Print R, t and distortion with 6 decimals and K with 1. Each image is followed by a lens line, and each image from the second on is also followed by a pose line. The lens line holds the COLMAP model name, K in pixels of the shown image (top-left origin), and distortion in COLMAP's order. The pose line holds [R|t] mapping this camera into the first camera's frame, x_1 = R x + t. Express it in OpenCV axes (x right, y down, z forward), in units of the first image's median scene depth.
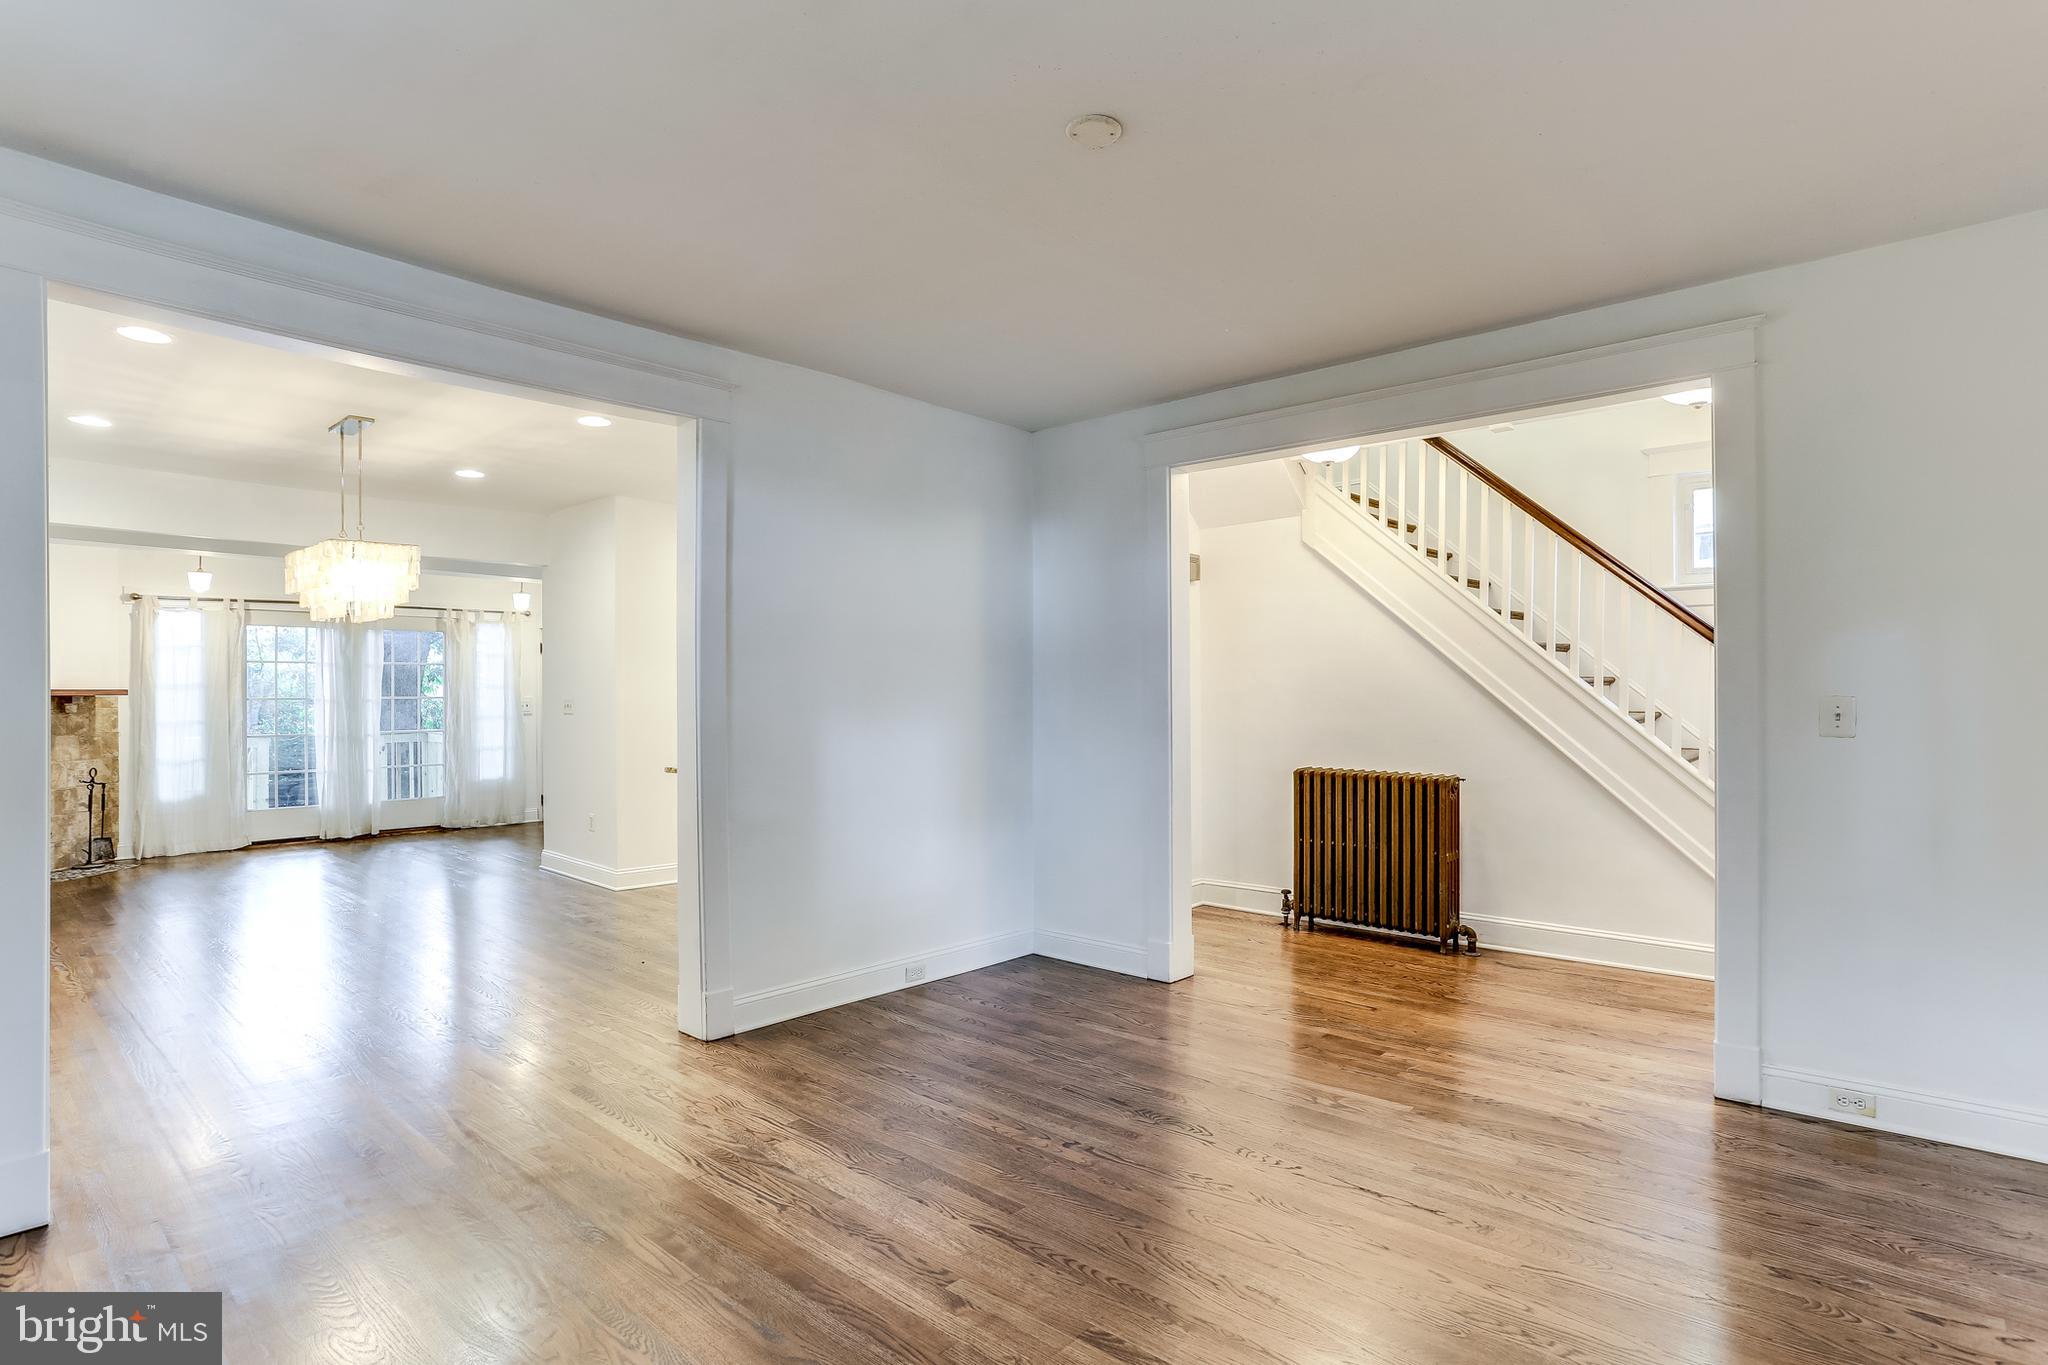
lens RADIAL K [[1035.8, 0, 1020.9], [0, 1035.8, 688.8], [0, 0, 1]] dist [-0.048916, 0.021888]
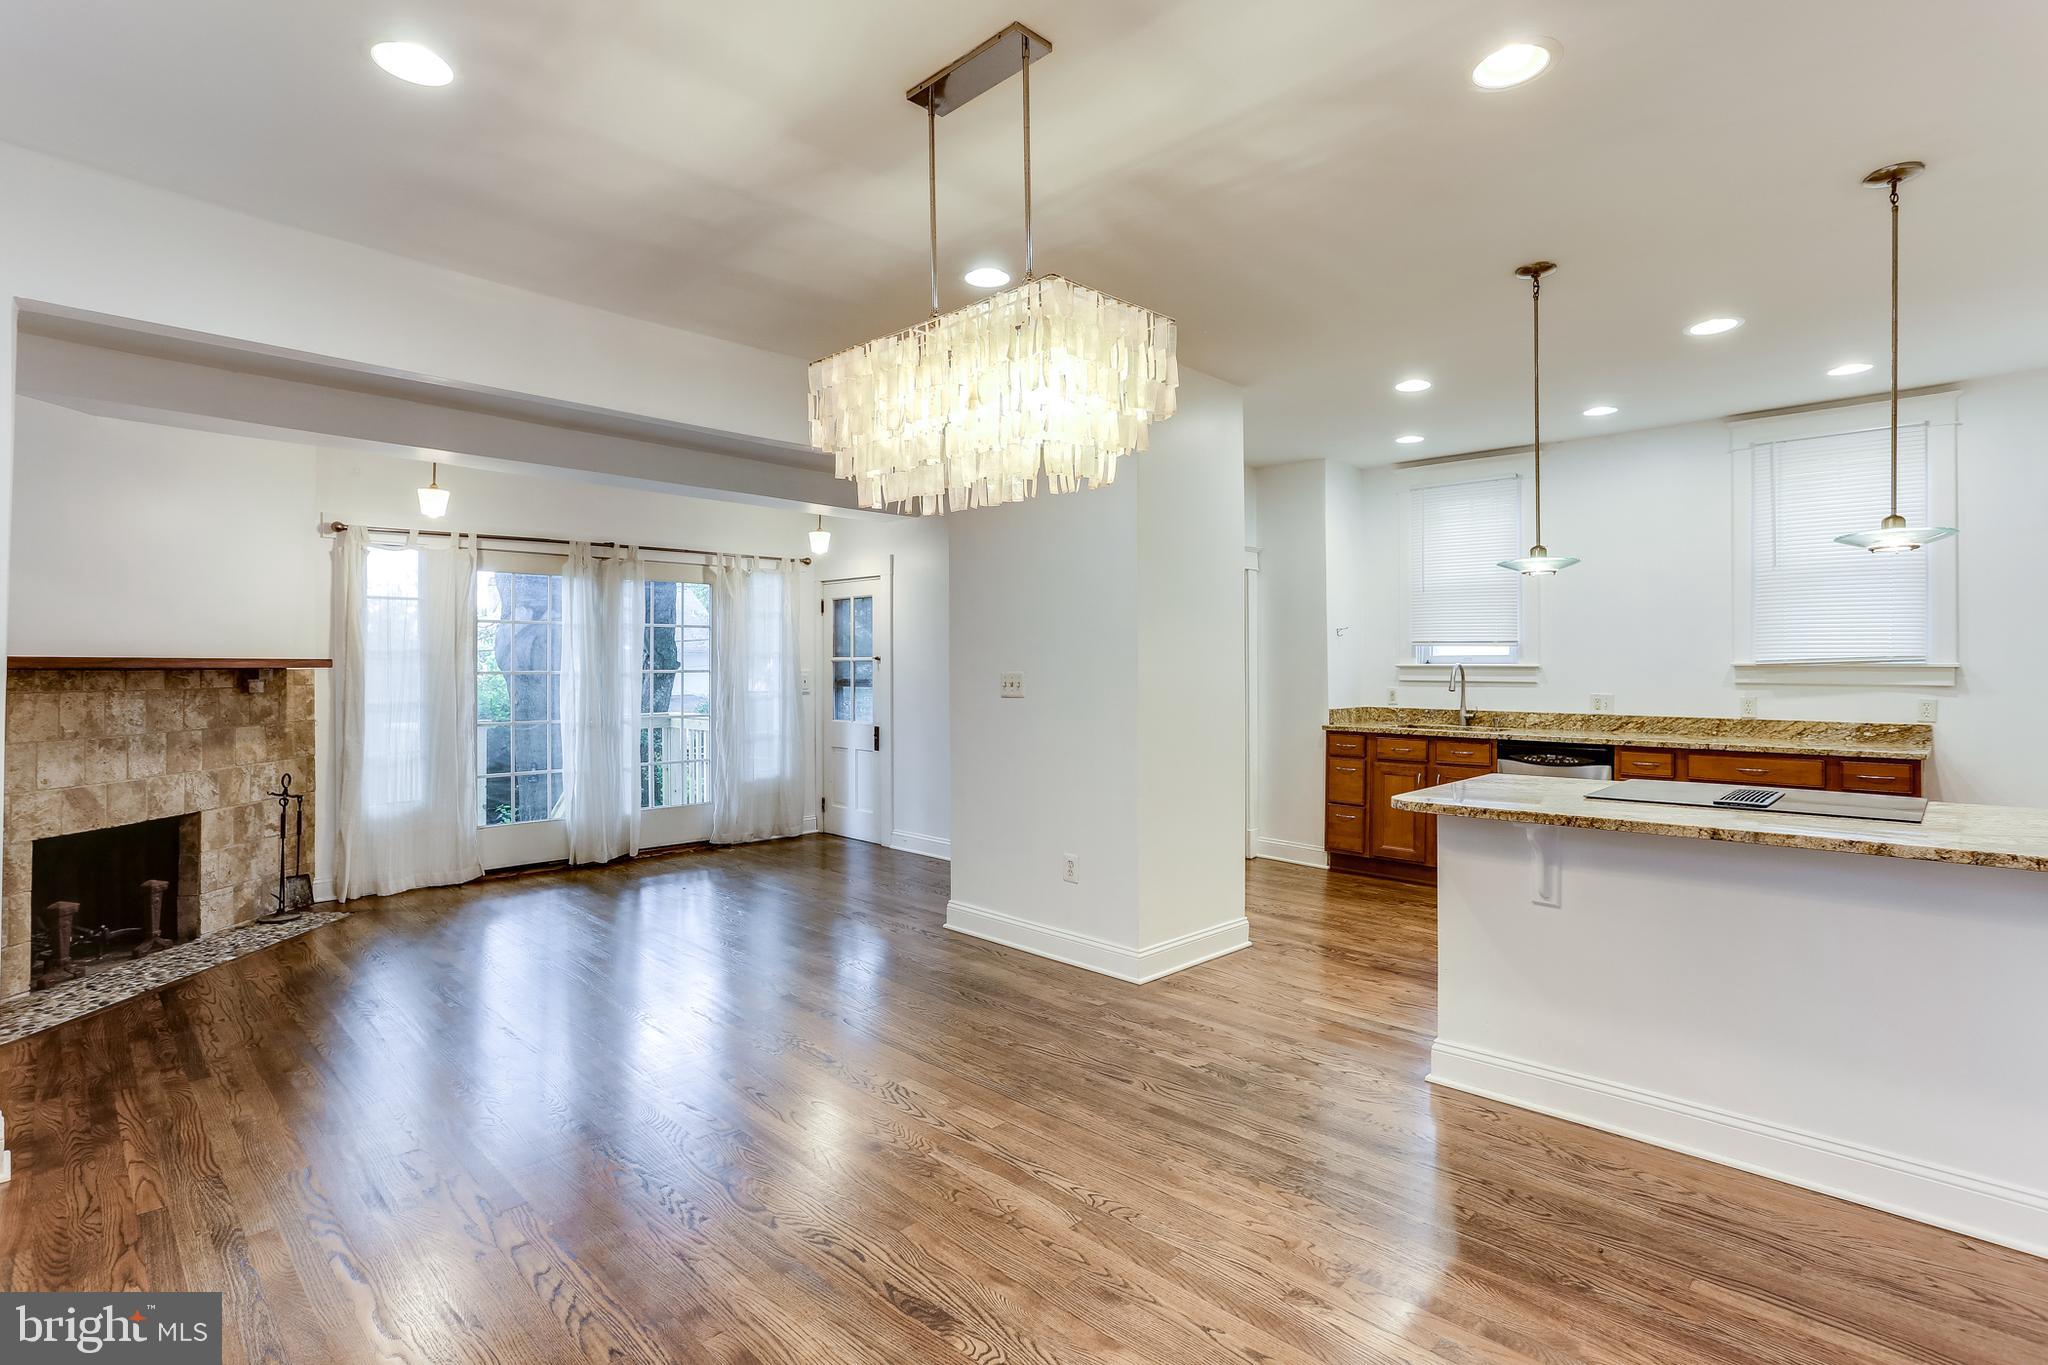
lens RADIAL K [[995.7, 0, 1014.0], [0, 995.7, 657.8], [0, 0, 1]] dist [-0.040036, 0.024629]
pose [[0.998925, 0.000248, -0.046346, -0.390075], [-0.000488, 0.999987, -0.005167, 0.003095], [0.046344, 0.005184, 0.998912, 0.353033]]
